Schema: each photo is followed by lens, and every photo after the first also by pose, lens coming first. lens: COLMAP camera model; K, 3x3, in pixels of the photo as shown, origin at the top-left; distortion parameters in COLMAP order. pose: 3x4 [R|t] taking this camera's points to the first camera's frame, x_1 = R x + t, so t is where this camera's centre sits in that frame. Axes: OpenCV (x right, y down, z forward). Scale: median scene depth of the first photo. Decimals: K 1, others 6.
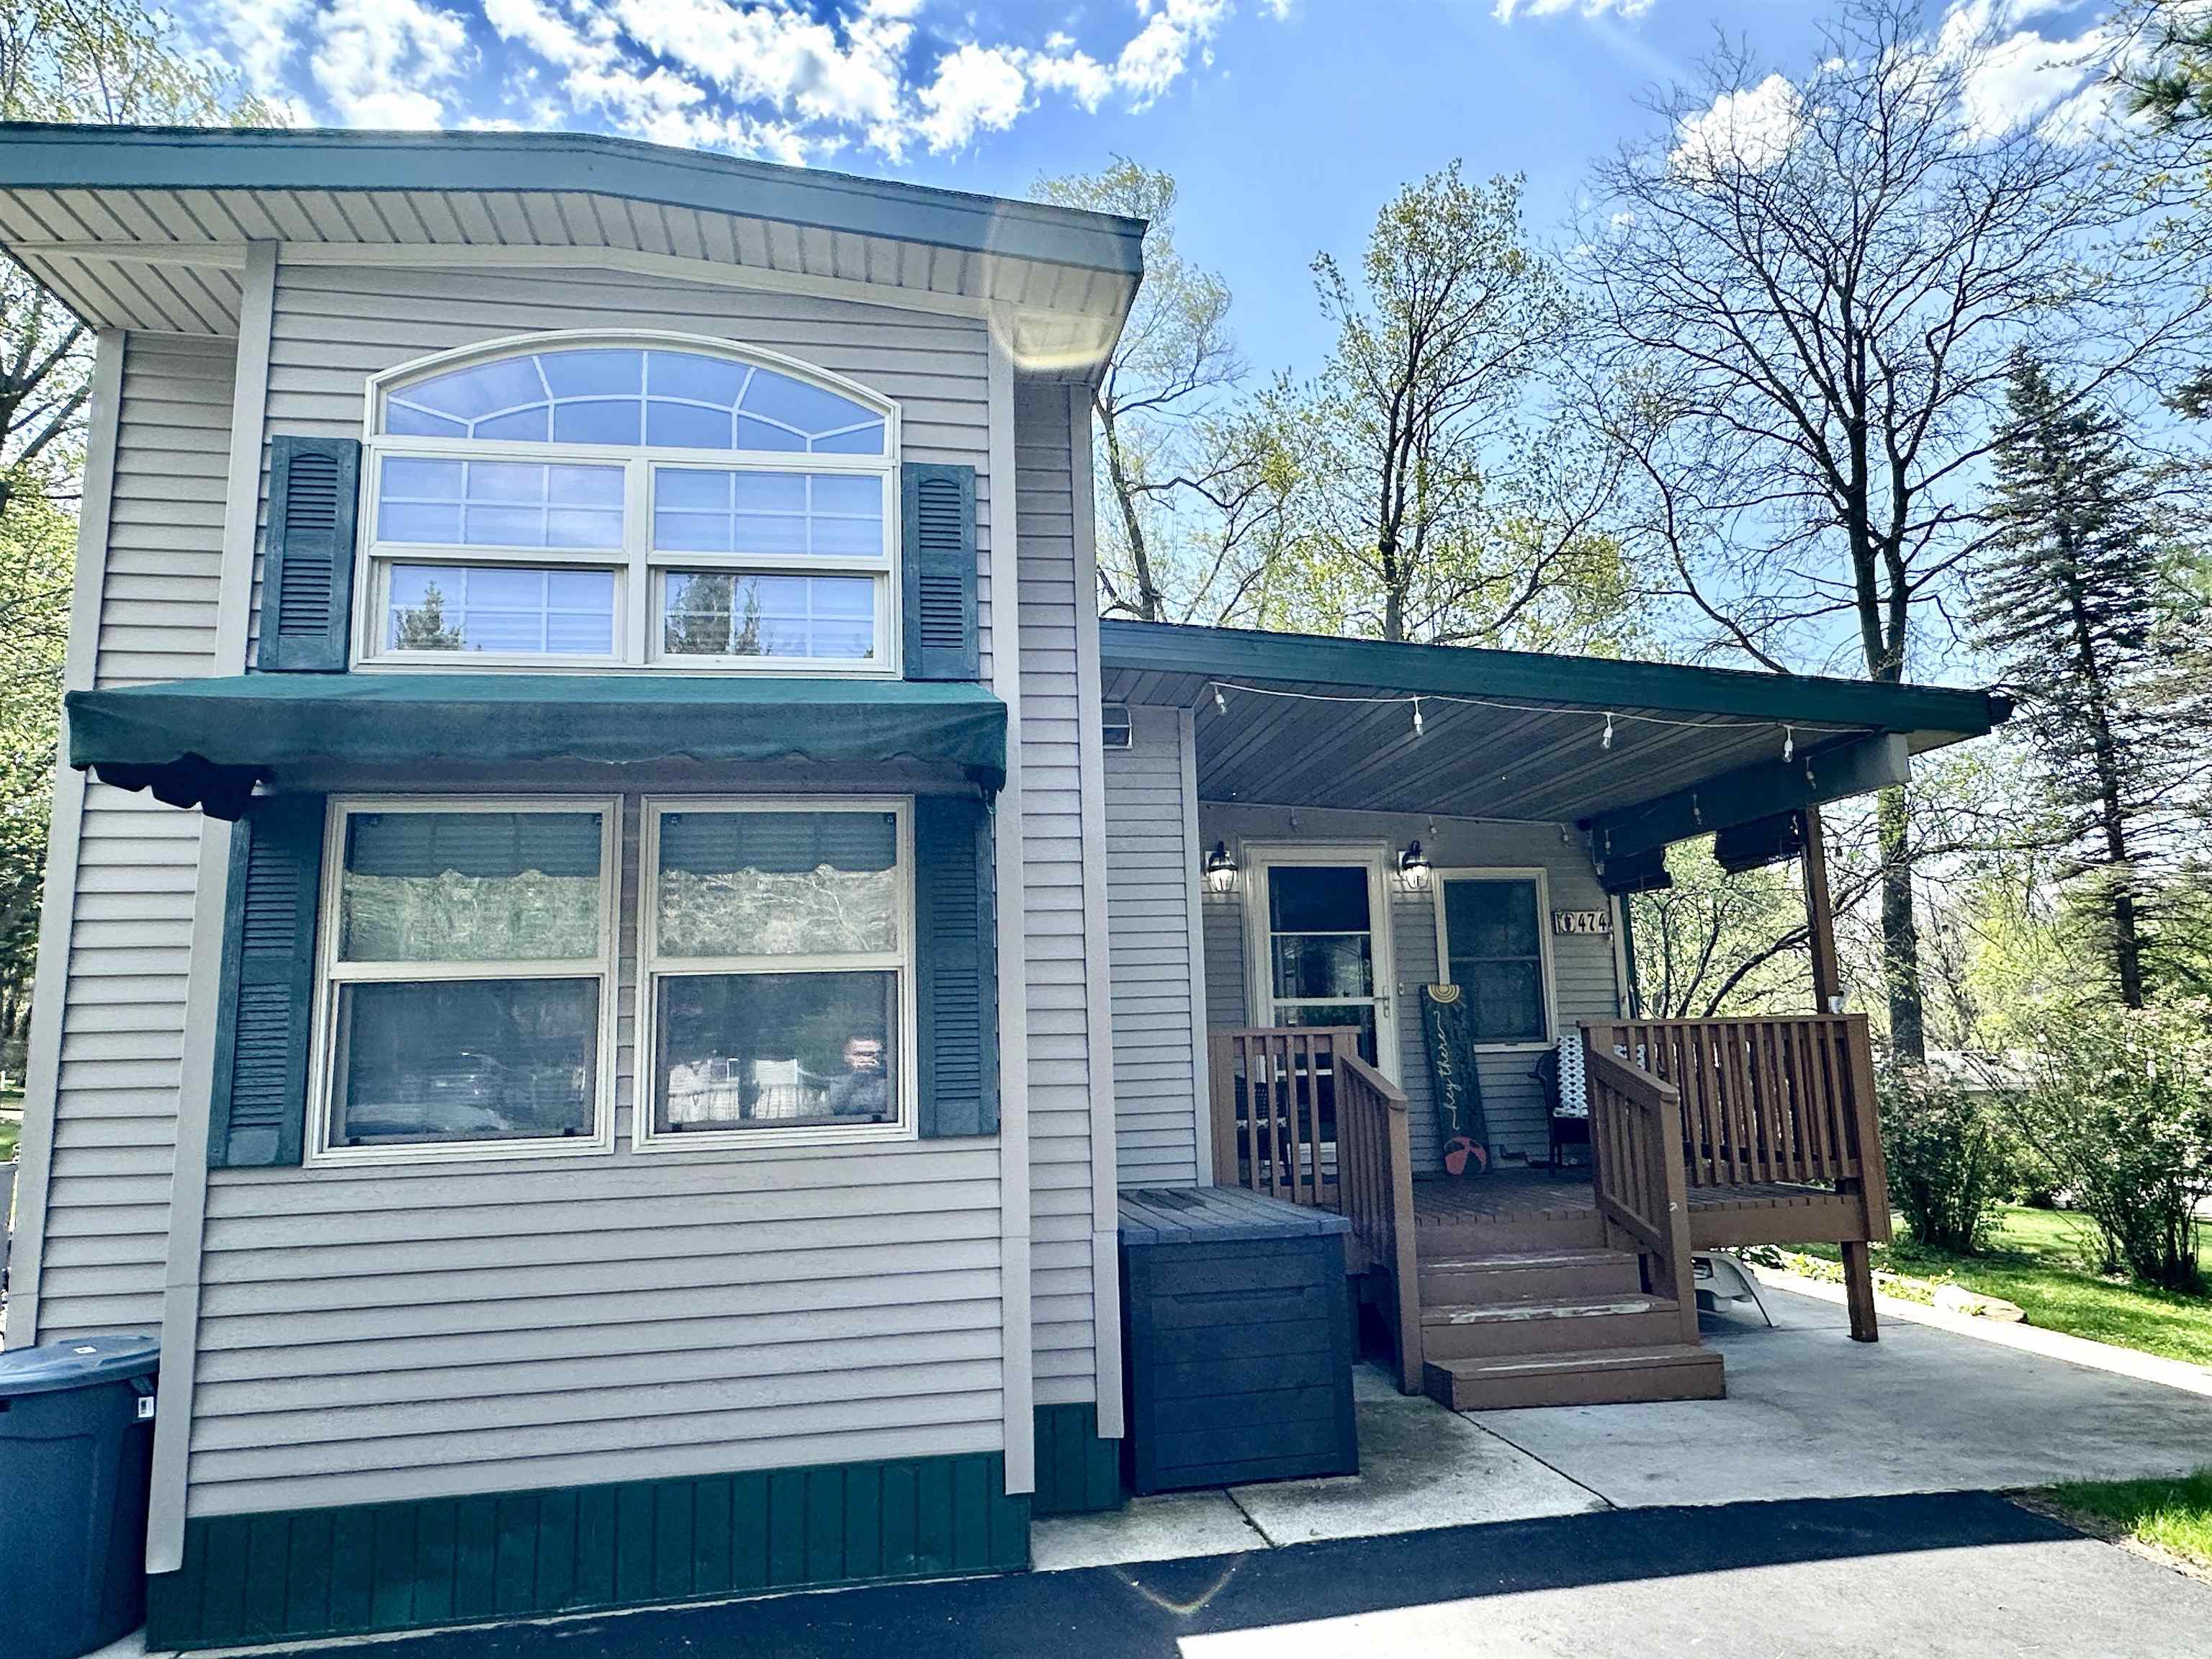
lens RADIAL K [[1288.6, 0, 1105.3], [0, 1288.6, 836.3], [0, 0, 1]] dist [0.000457, 0.002980]
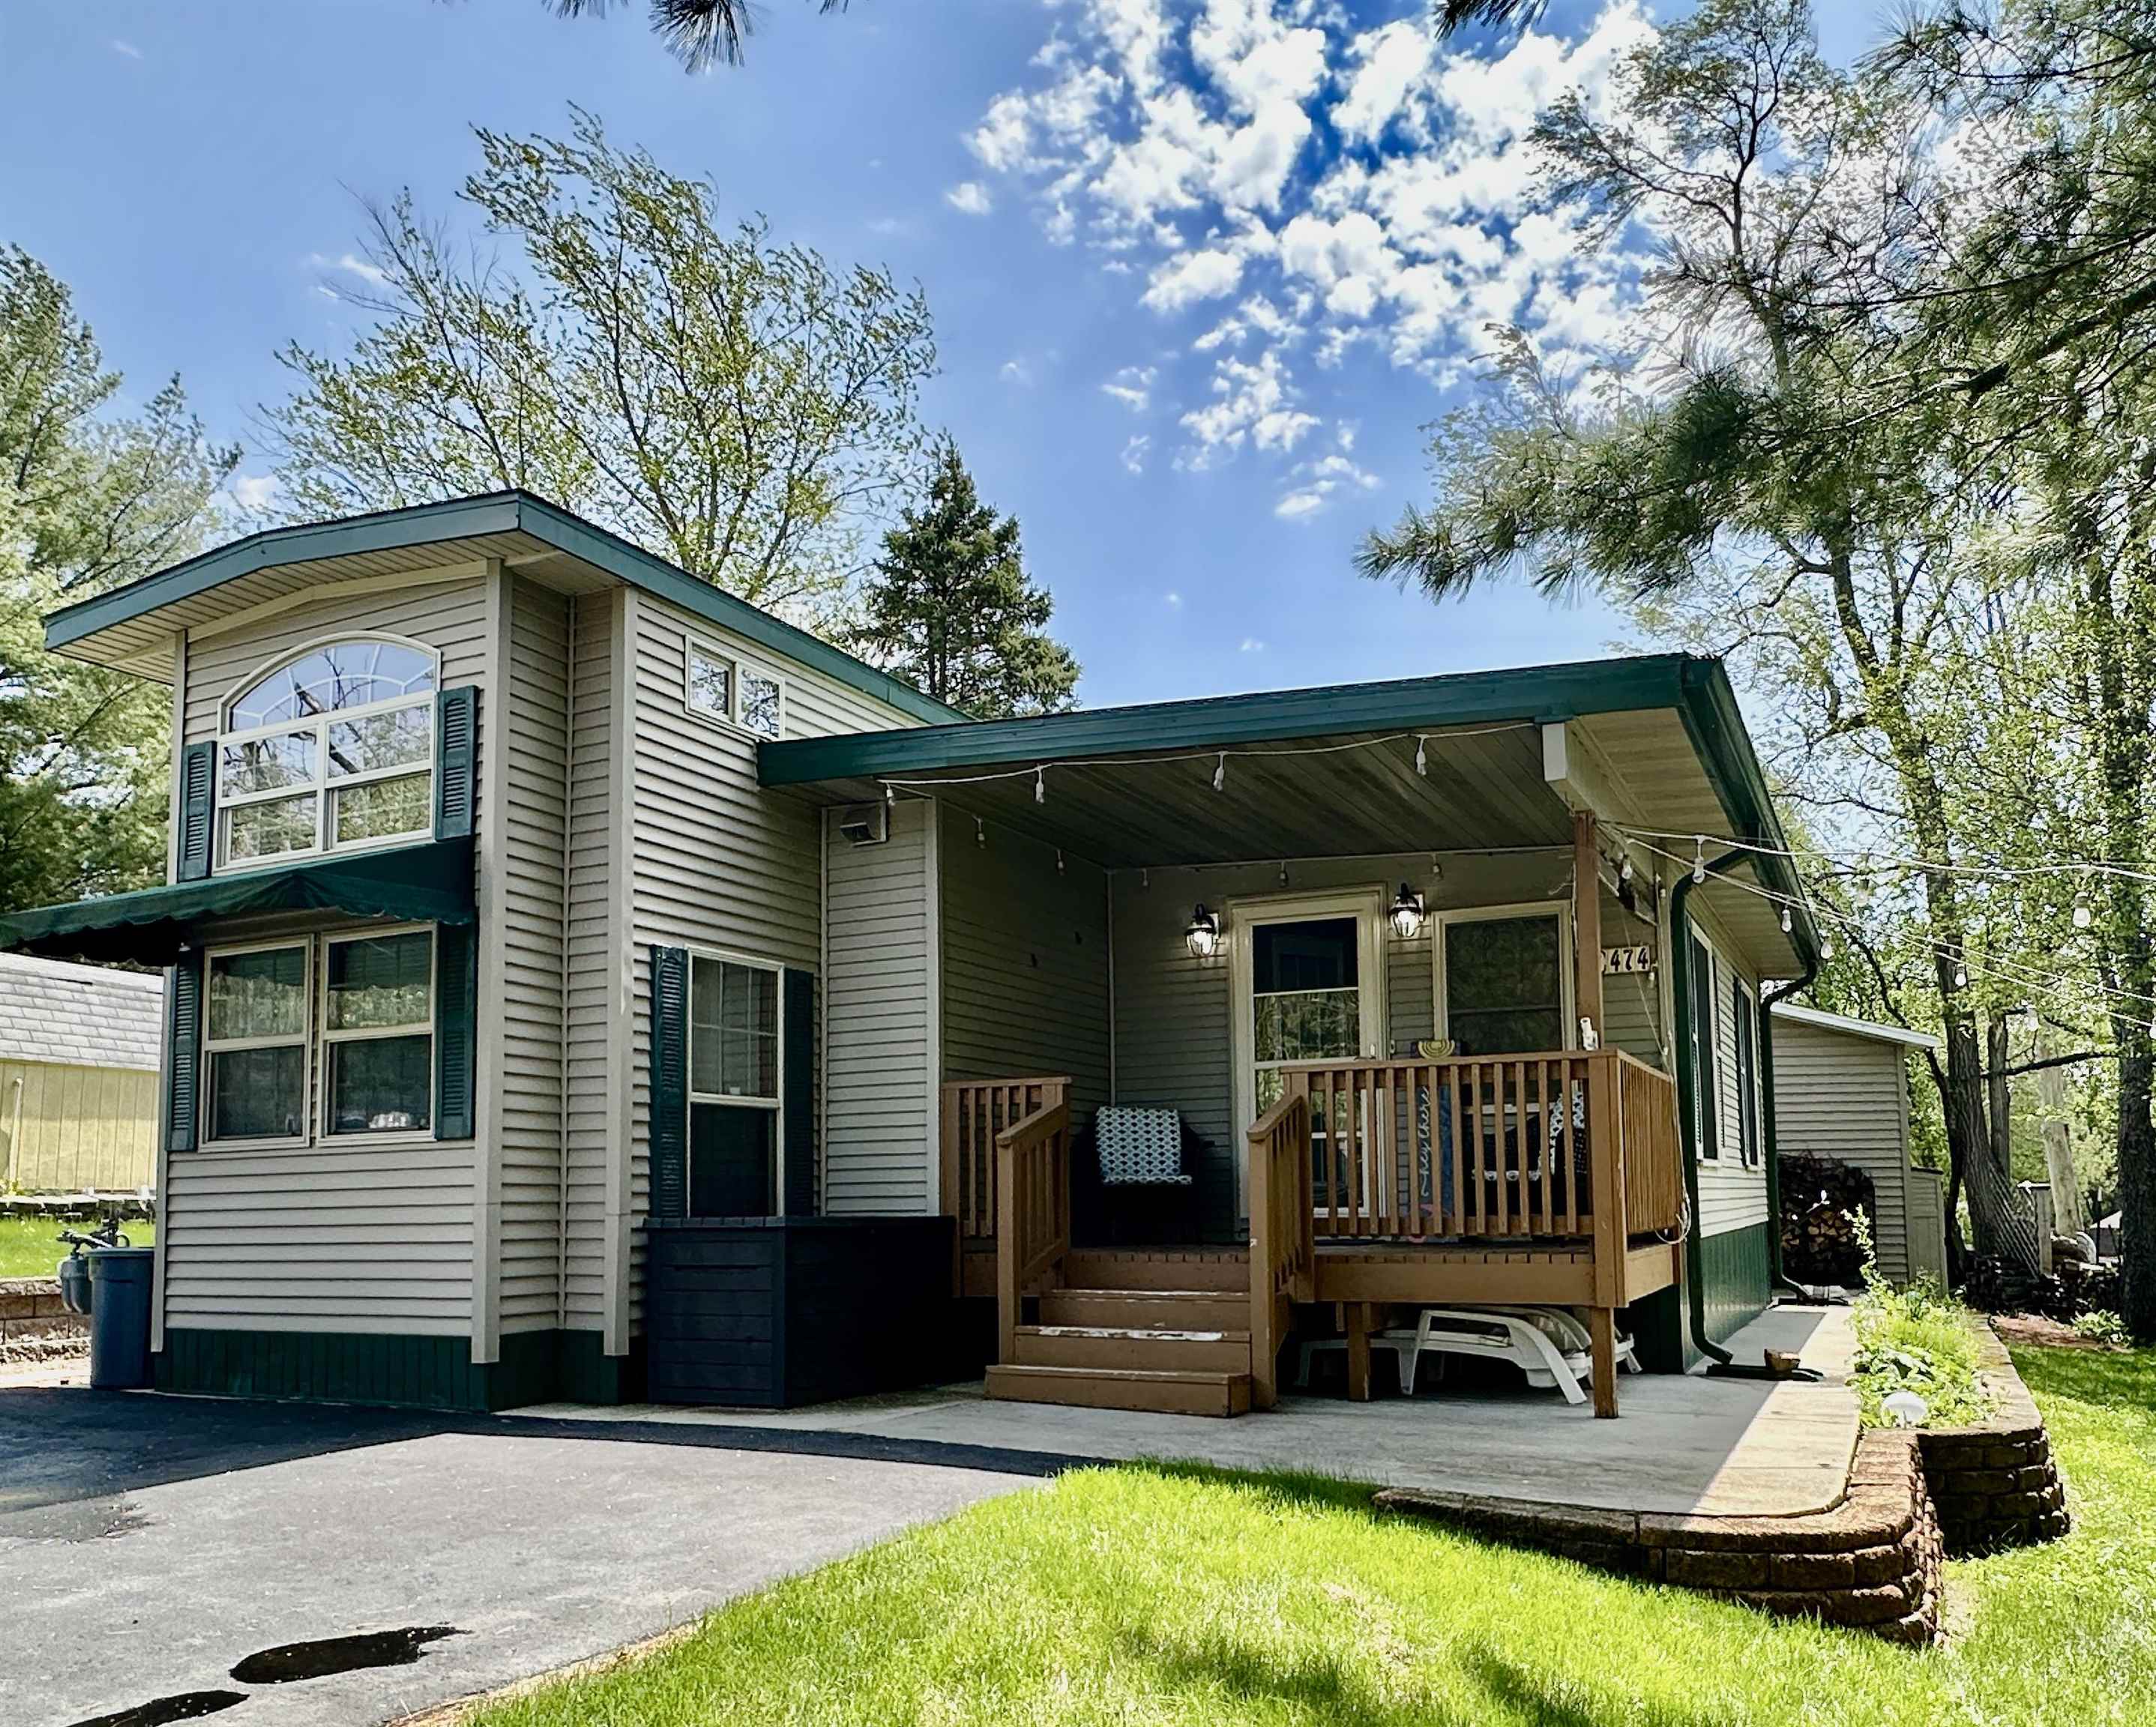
lens RADIAL K [[1614.7, 0, 1163.5], [0, 1614.7, 1021.0], [0, 0, 1]] dist [-0.010146, 0.007297]
pose [[0.819861, -0.048732, -0.570485, 1.469069], [0.086245, 0.995514, 0.038907, 0.080234], [0.566029, -0.081100, 0.820386, -0.073243]]
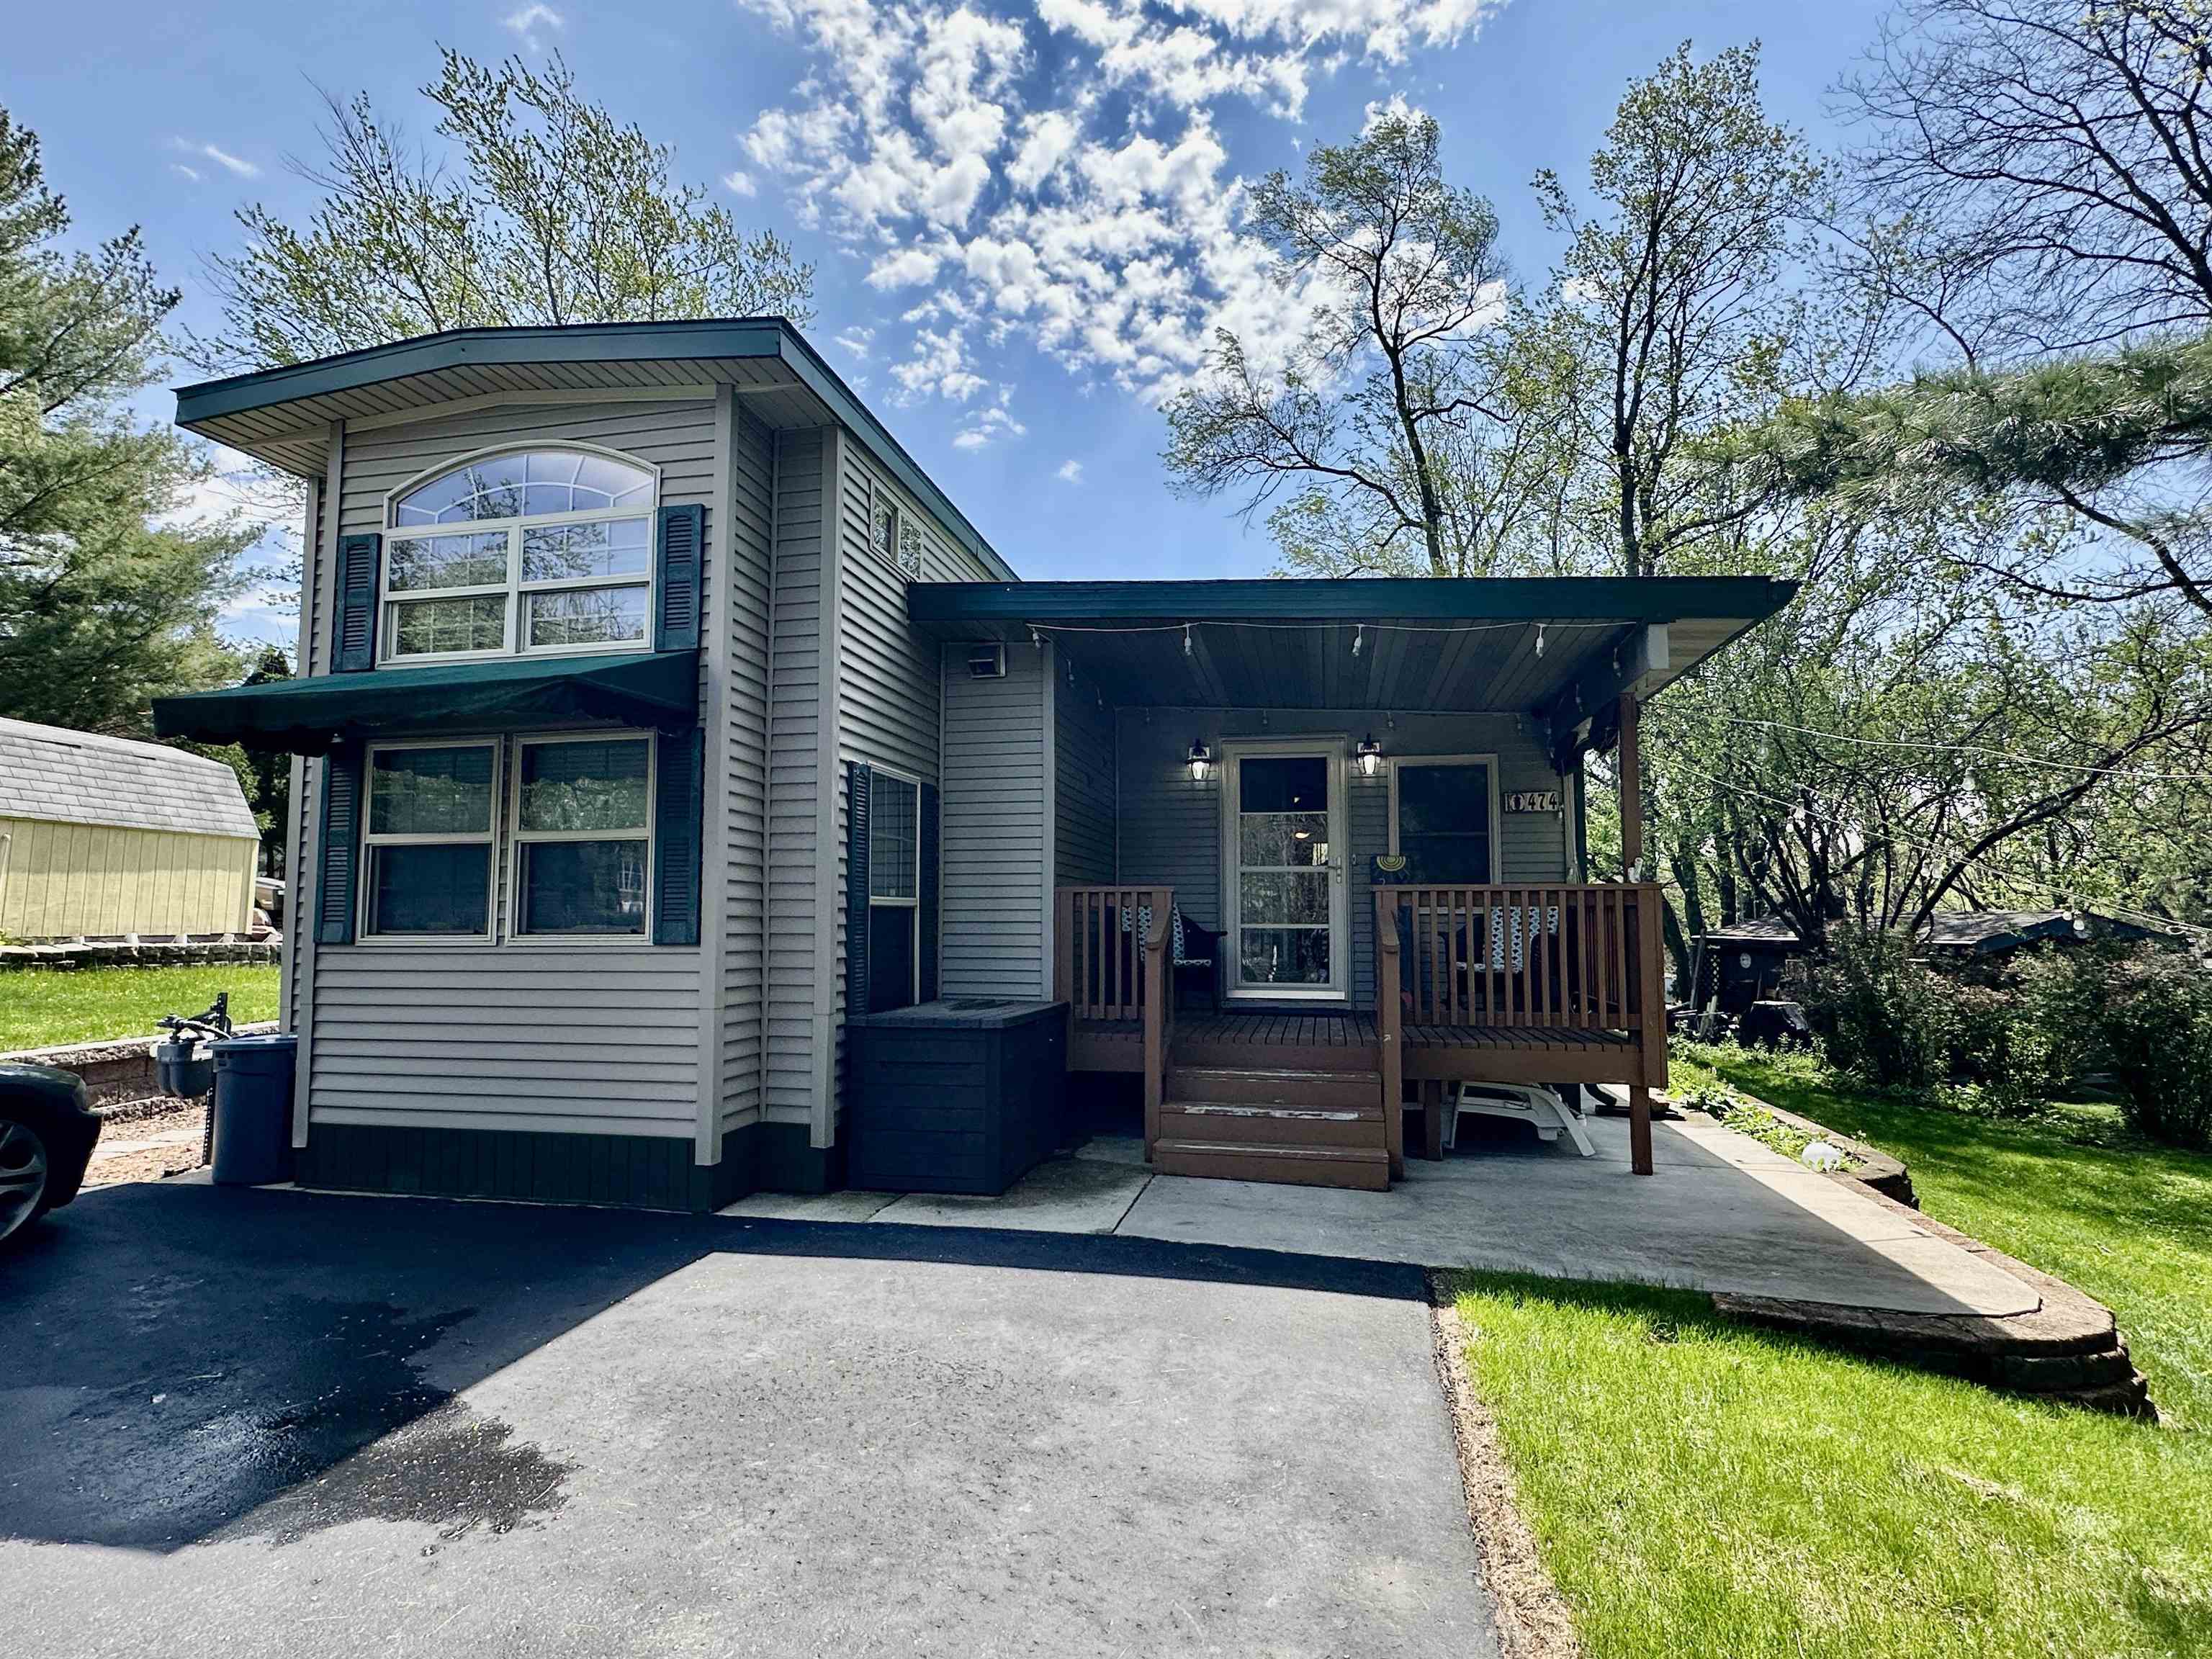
lens RADIAL K [[1096.2, 0, 1113.2], [0, 1096.2, 823.6], [0, 0, 1]] dist [0.007545, -0.004533]
pose [[0.930193, -0.003547, -0.367054, 0.767924], [0.034240, 0.996432, 0.077142, 0.000132], [0.365470, -0.084325, 0.926996, -0.033192]]
